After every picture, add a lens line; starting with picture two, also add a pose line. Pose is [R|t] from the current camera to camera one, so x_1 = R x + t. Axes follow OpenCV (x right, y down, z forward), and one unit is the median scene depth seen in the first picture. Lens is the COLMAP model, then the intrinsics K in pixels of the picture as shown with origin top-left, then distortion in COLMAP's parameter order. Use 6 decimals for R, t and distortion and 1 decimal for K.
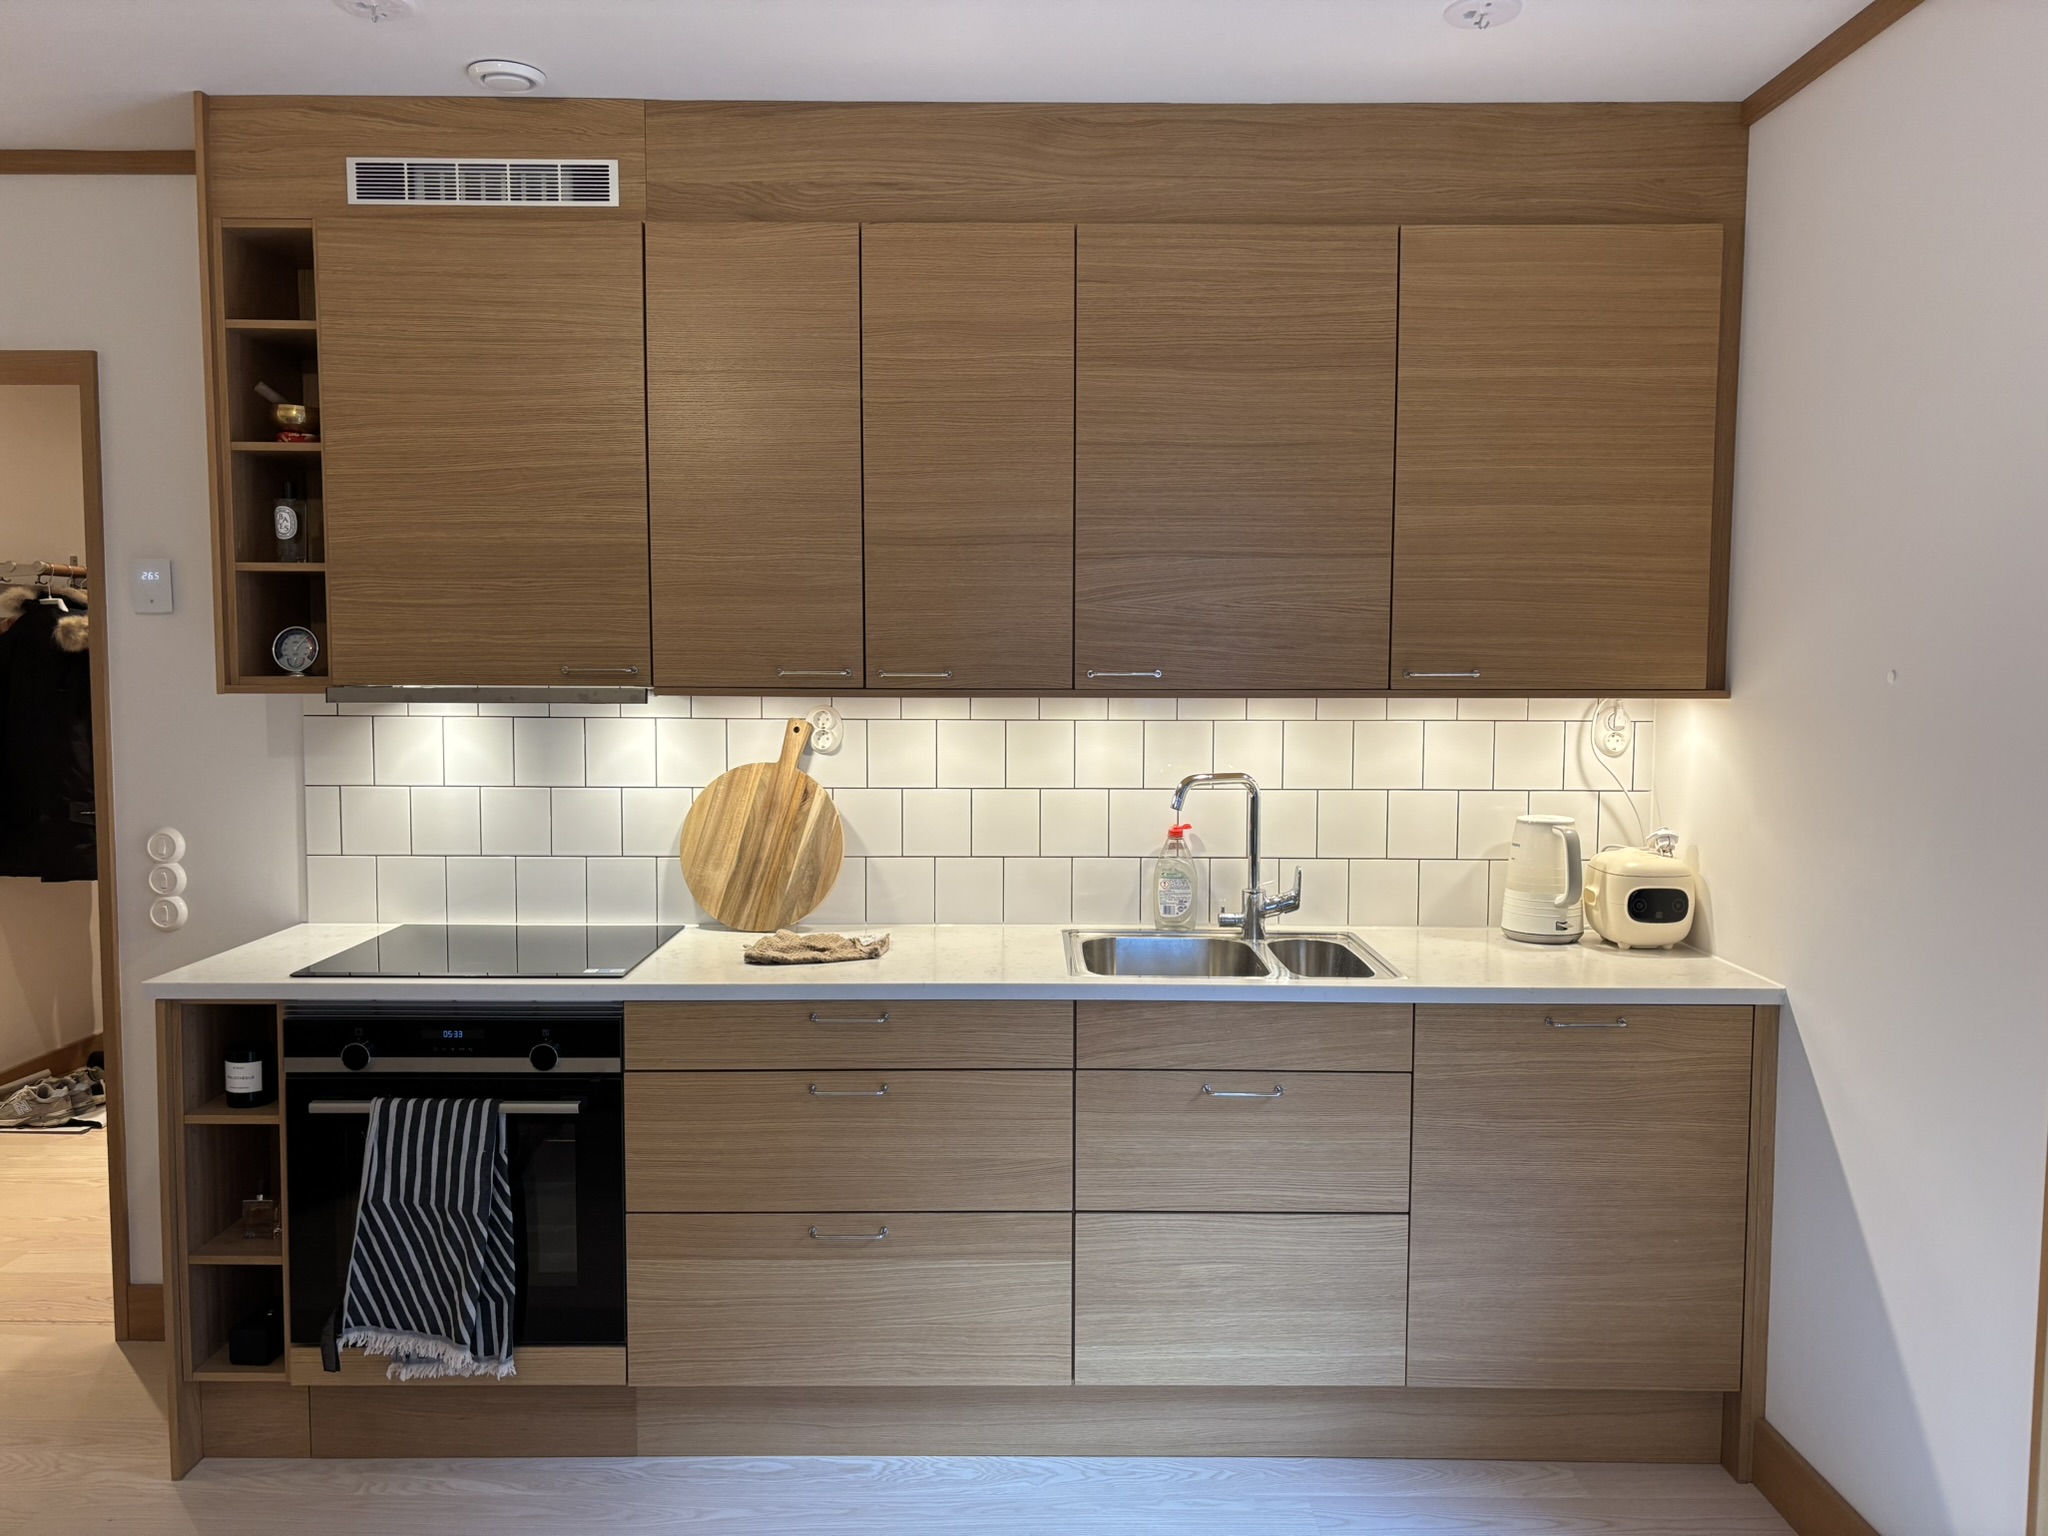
lens RADIAL K [[1547.7, 0, 1013.5], [0, 1547.7, 767.1], [0, 0, 1]] dist [0.046309, -0.050936]
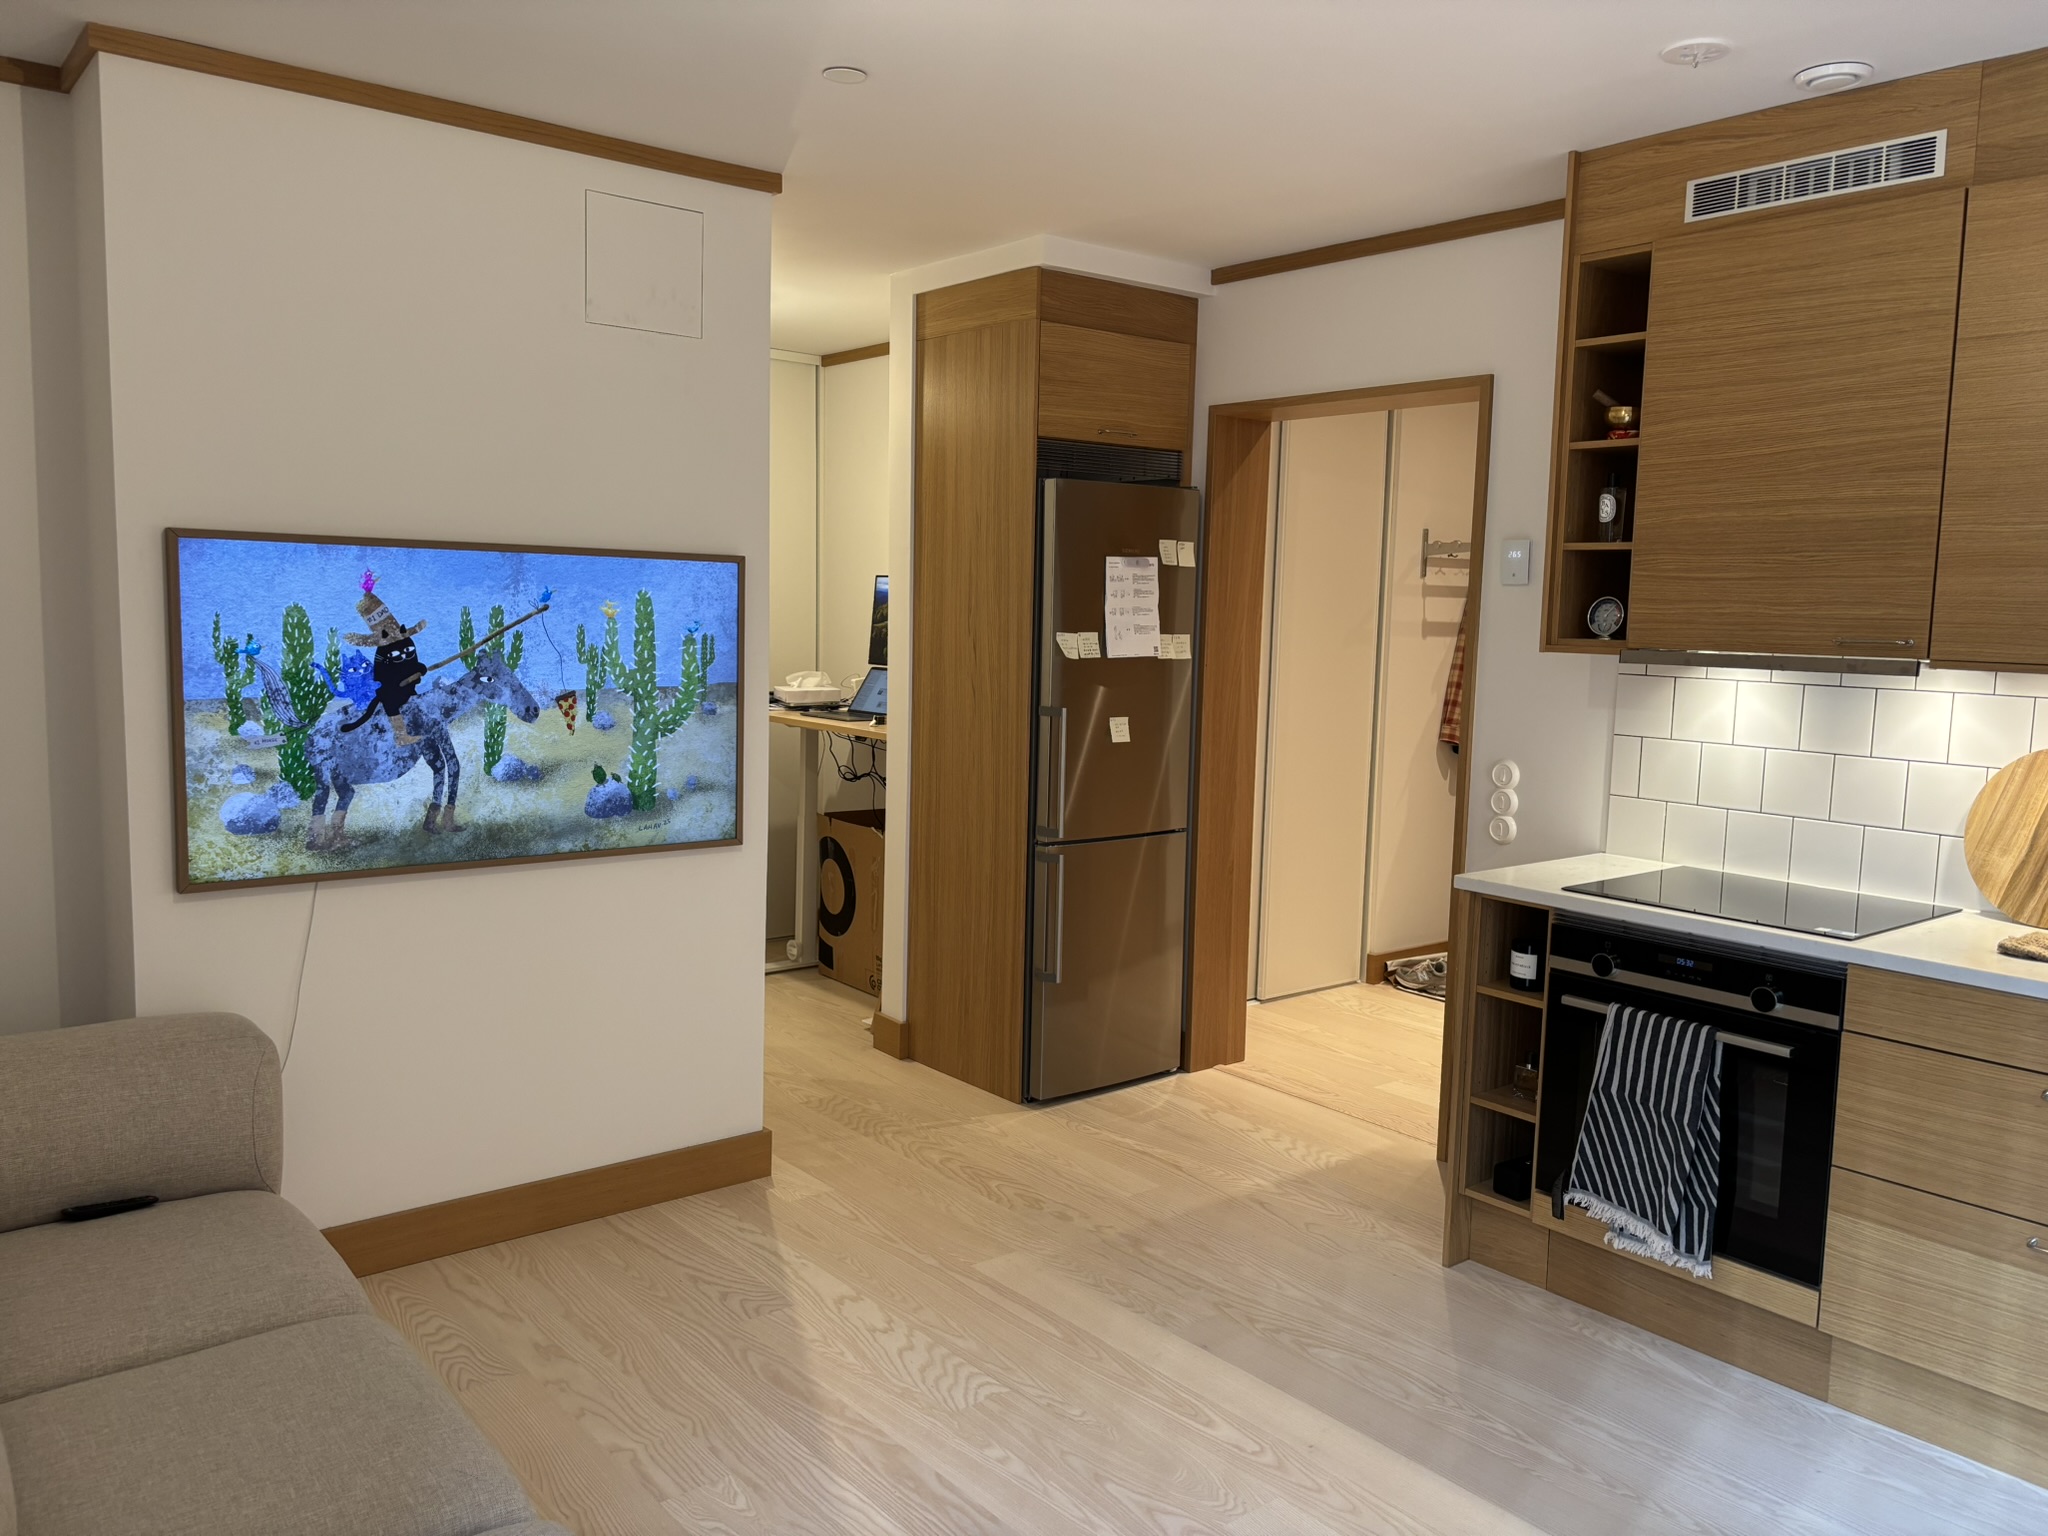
lens RADIAL K [[1547.7, 0, 1030.0], [0, 1547.7, 767.4], [0, 0, 1]] dist [0.046309, -0.050936]
pose [[0.634971, 0.093119, -0.766903, 0.177518], [-0.075911, 0.995425, 0.058015, 0.002176], [0.768797, 0.021378, 0.639135, -0.078465]]
